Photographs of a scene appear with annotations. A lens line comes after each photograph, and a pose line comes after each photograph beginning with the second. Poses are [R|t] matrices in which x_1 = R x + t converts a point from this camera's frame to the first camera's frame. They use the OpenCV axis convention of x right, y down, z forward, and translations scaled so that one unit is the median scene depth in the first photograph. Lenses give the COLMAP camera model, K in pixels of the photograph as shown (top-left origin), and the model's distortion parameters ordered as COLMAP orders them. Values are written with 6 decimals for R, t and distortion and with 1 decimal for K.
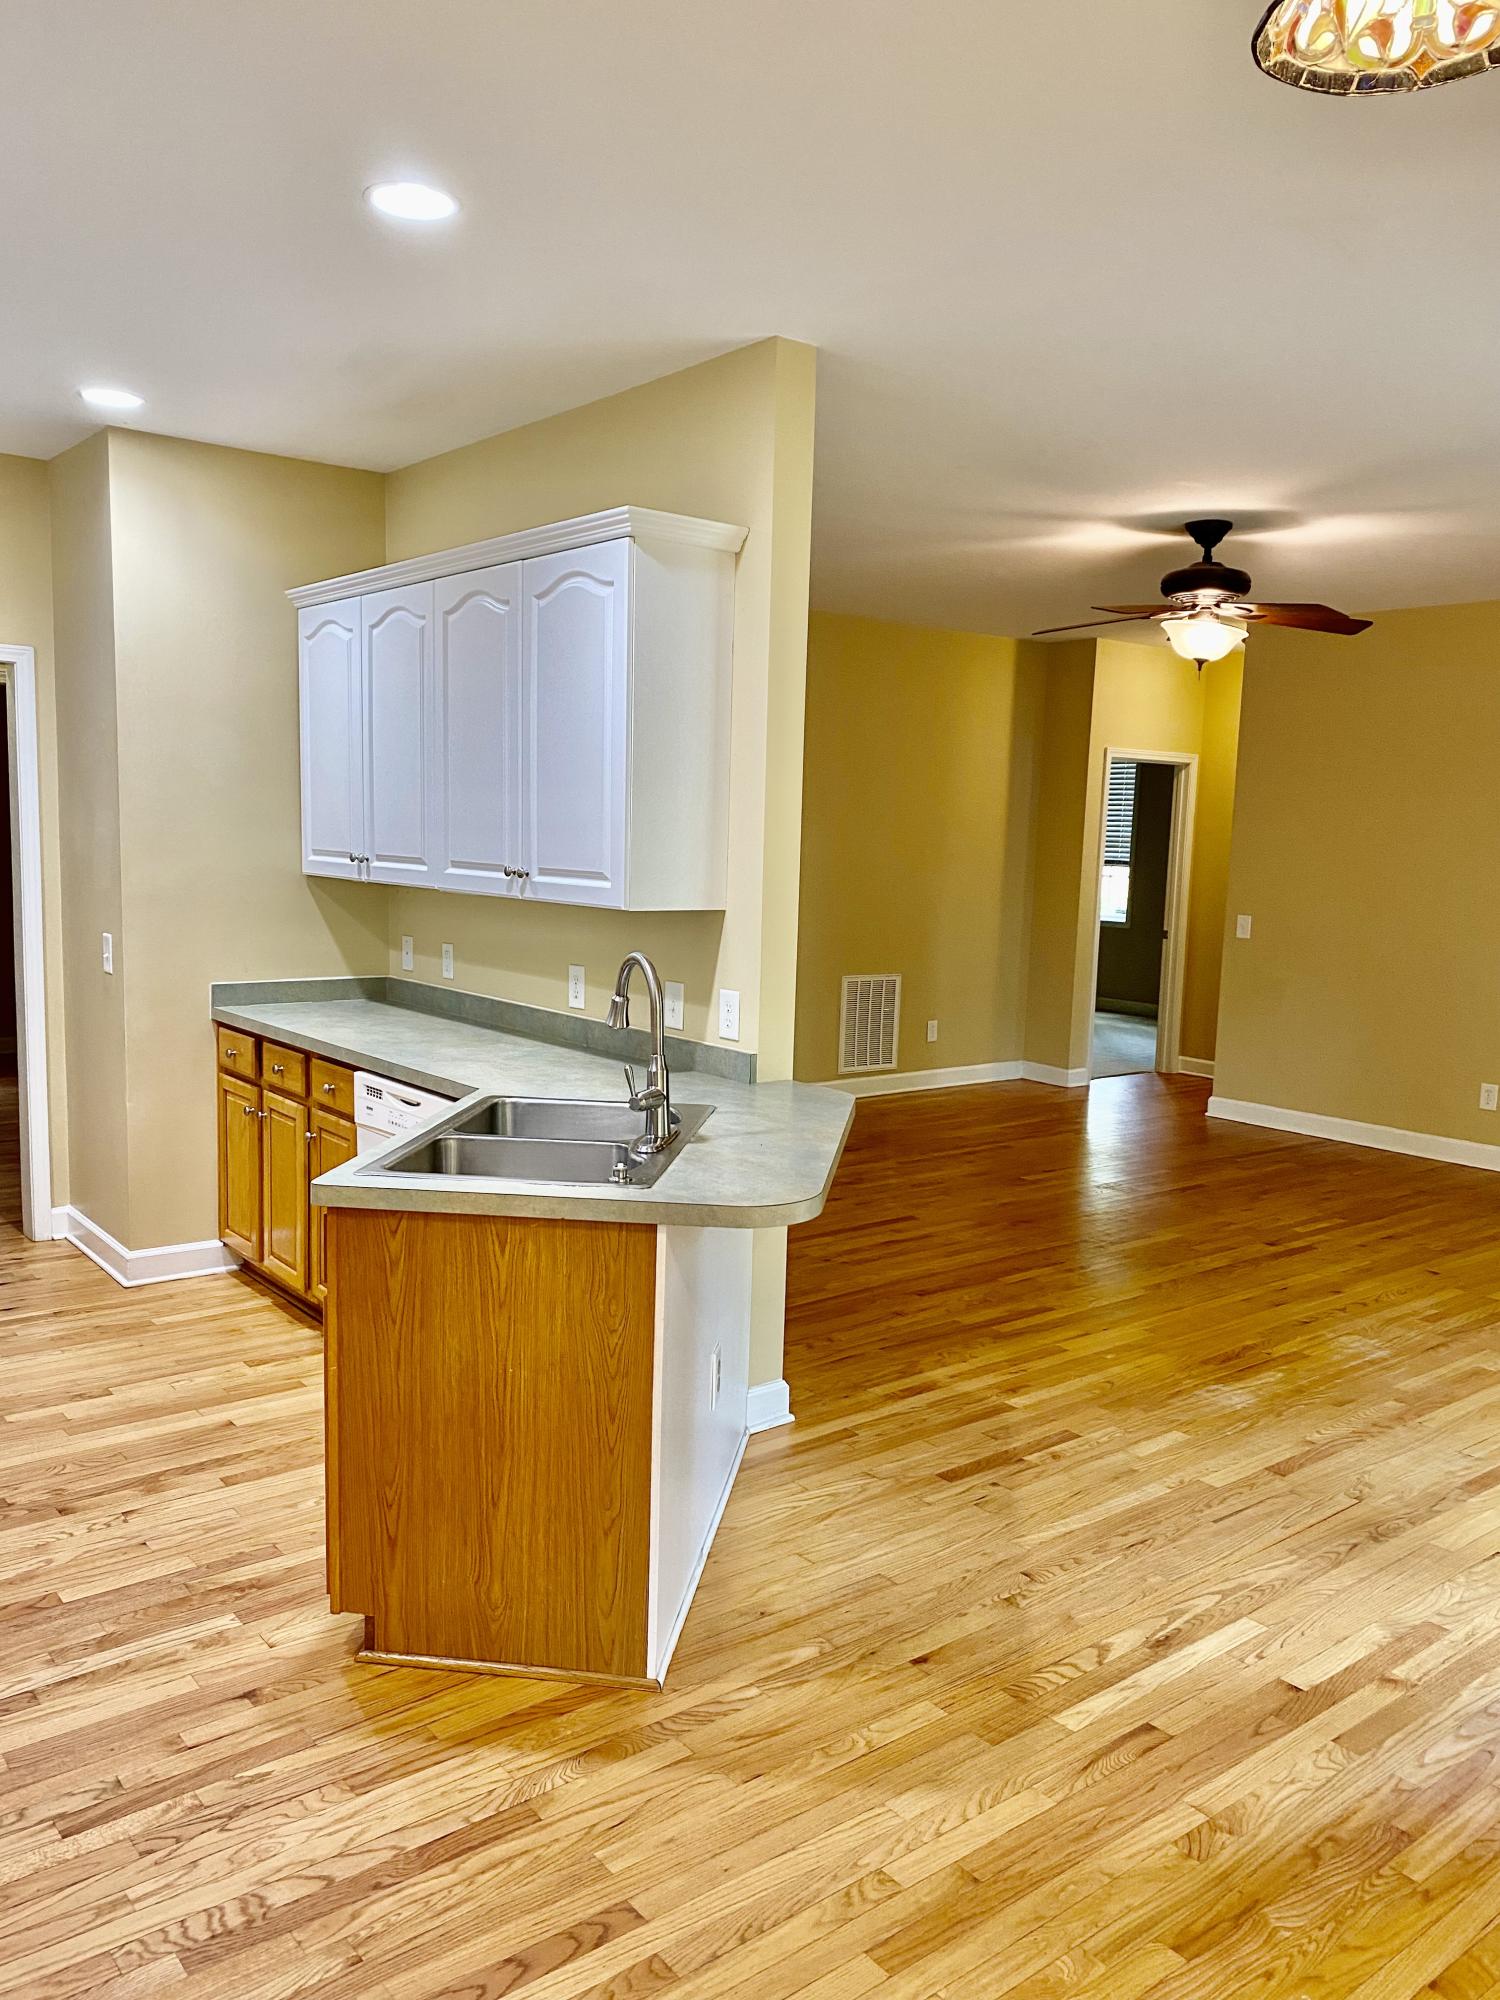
lens RADIAL K [[1532.6, 0, 766.0], [0, 1532.6, 1002.1], [0, 0, 1]] dist [0.037150, -0.013271]
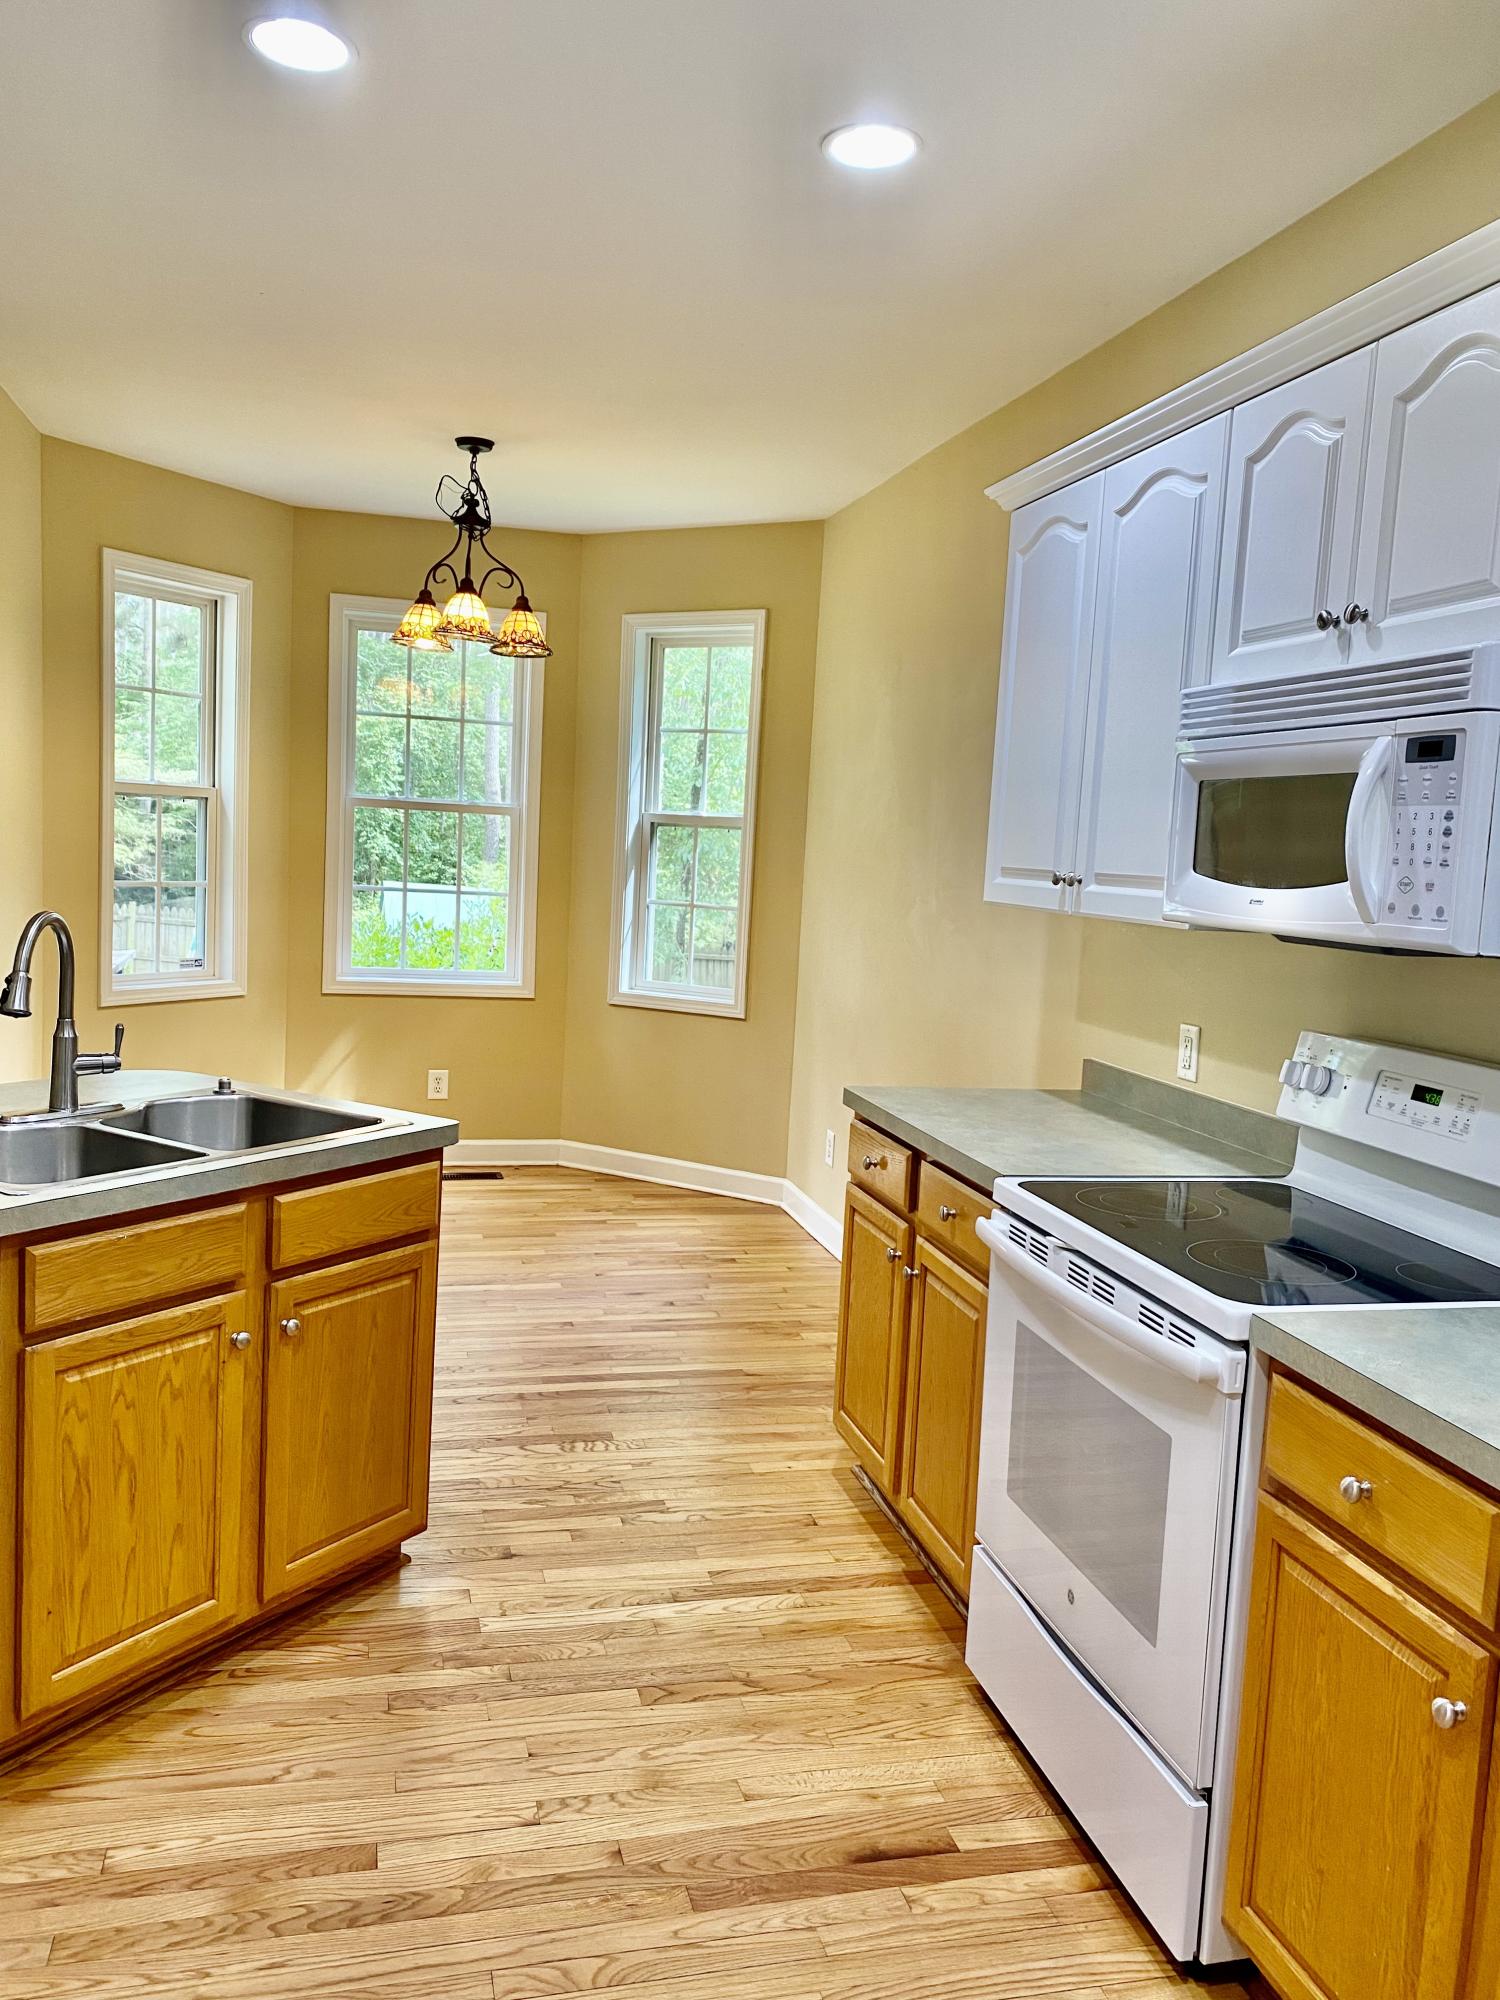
lens RADIAL K [[1532.6, 0, 766.0], [0, 1532.6, 1002.1], [0, 0, 1]] dist [0.037150, -0.013271]
pose [[-0.909313, -0.125727, 0.396665, -2.289366], [-0.038634, 0.974653, 0.220362, -0.530632], [-0.414316, 0.185053, -0.891122, 4.694288]]
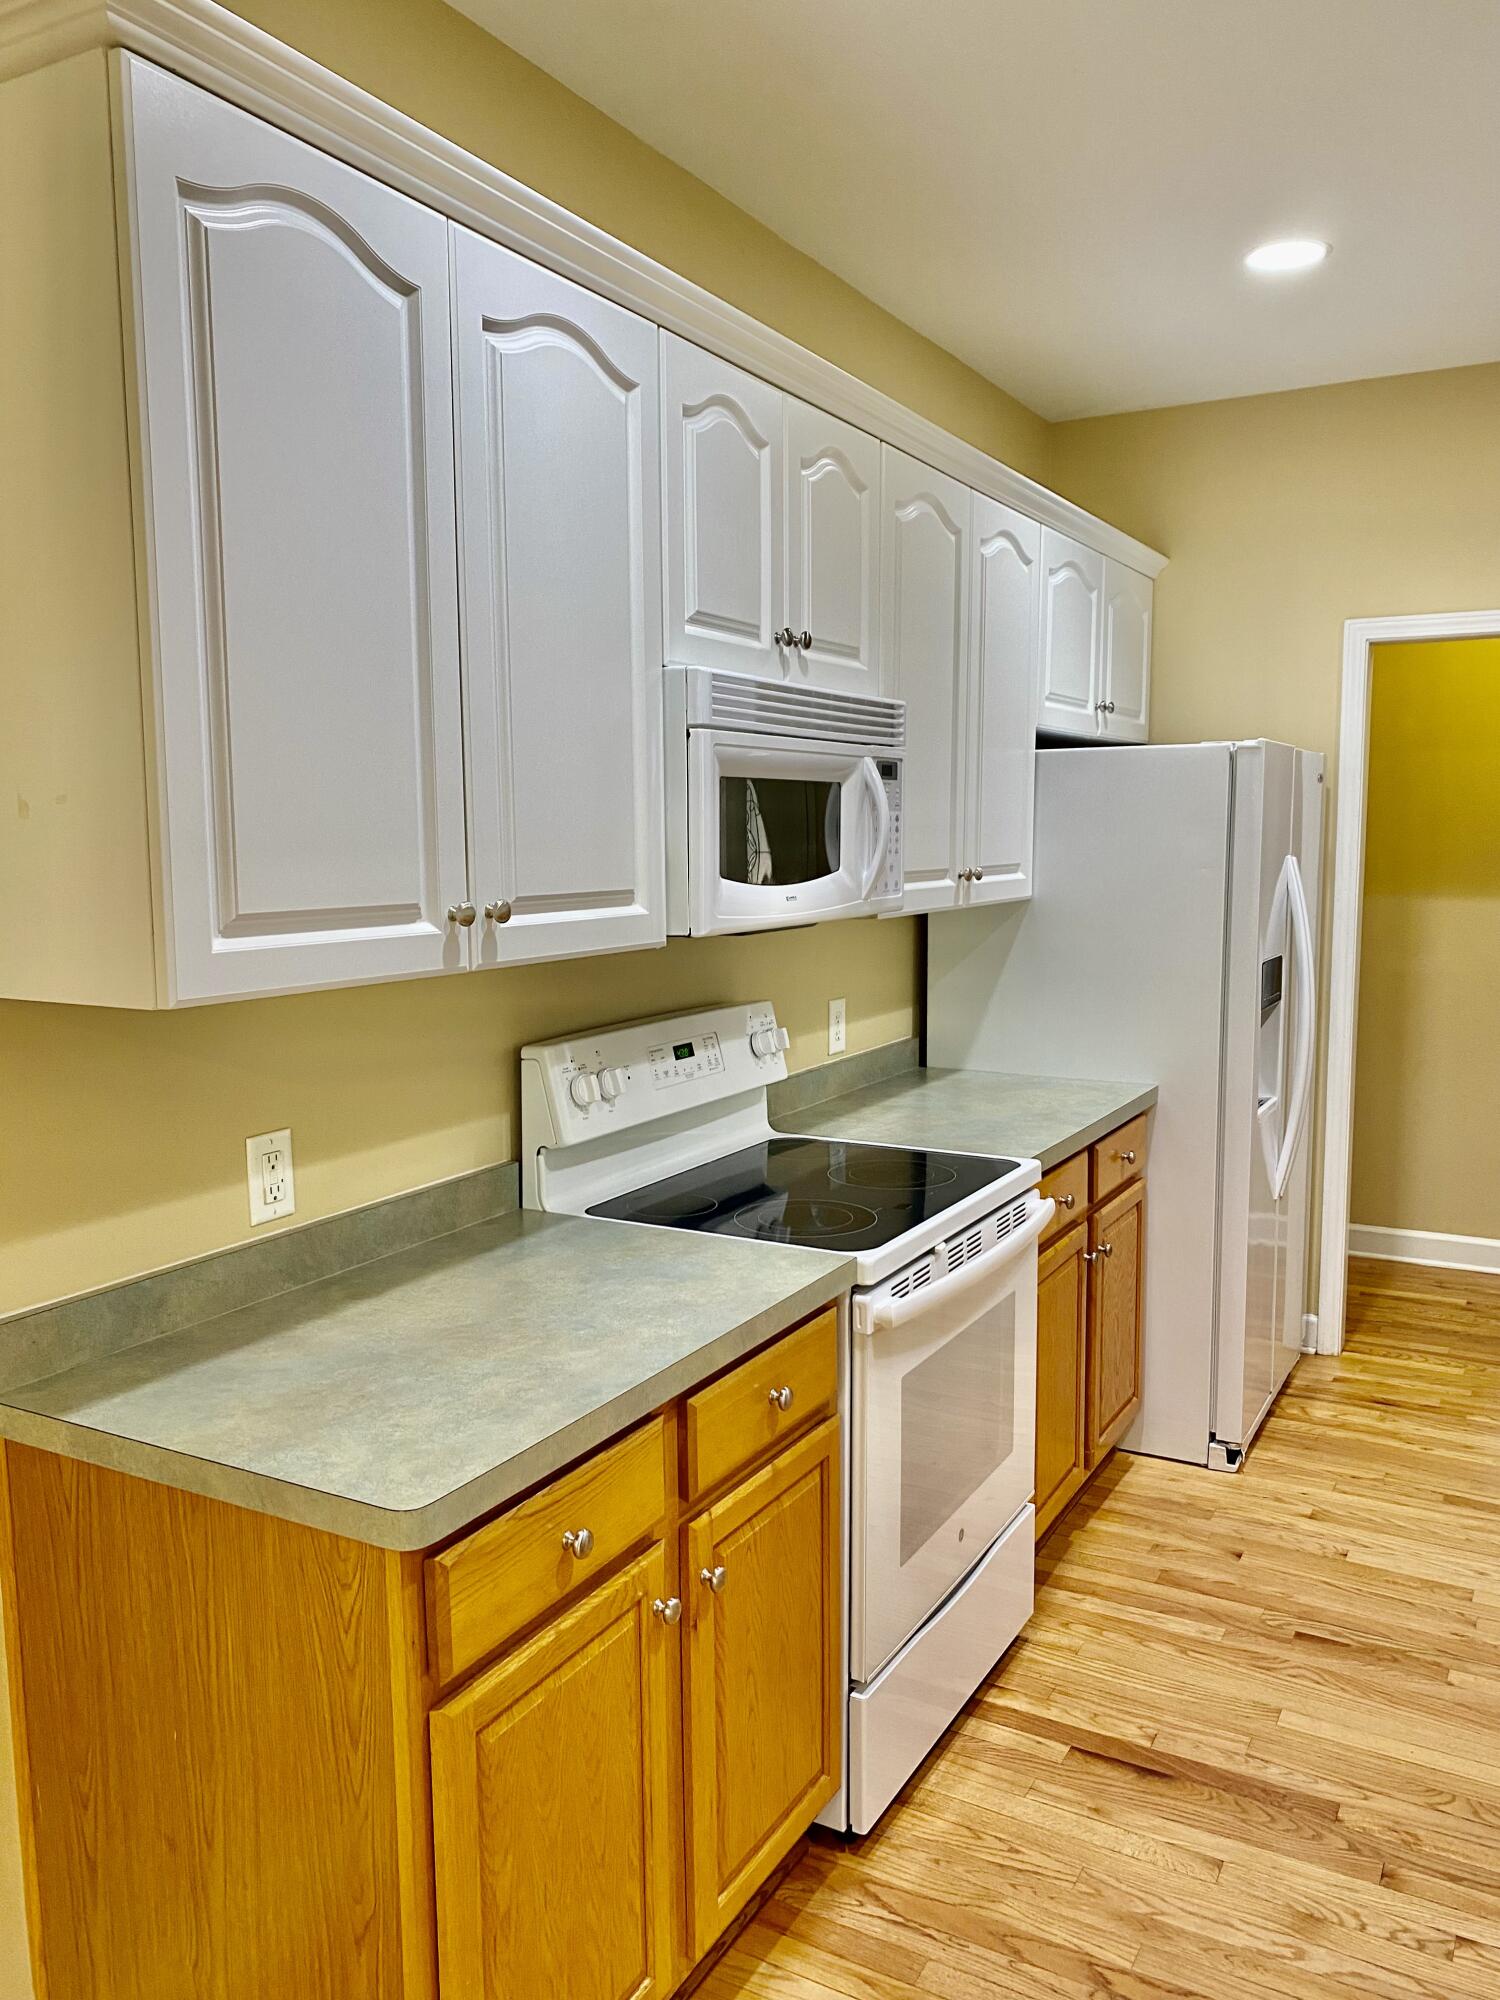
lens RADIAL K [[1532.6, 0, 766.0], [0, 1532.6, 1002.1], [0, 0, 1]] dist [0.037150, -0.013271]
pose [[0.372236, 0.071934, -0.925346, 0.109867], [-0.090046, 0.995088, 0.041133, -0.146132], [0.923760, 0.068012, 0.376885, 1.507435]]
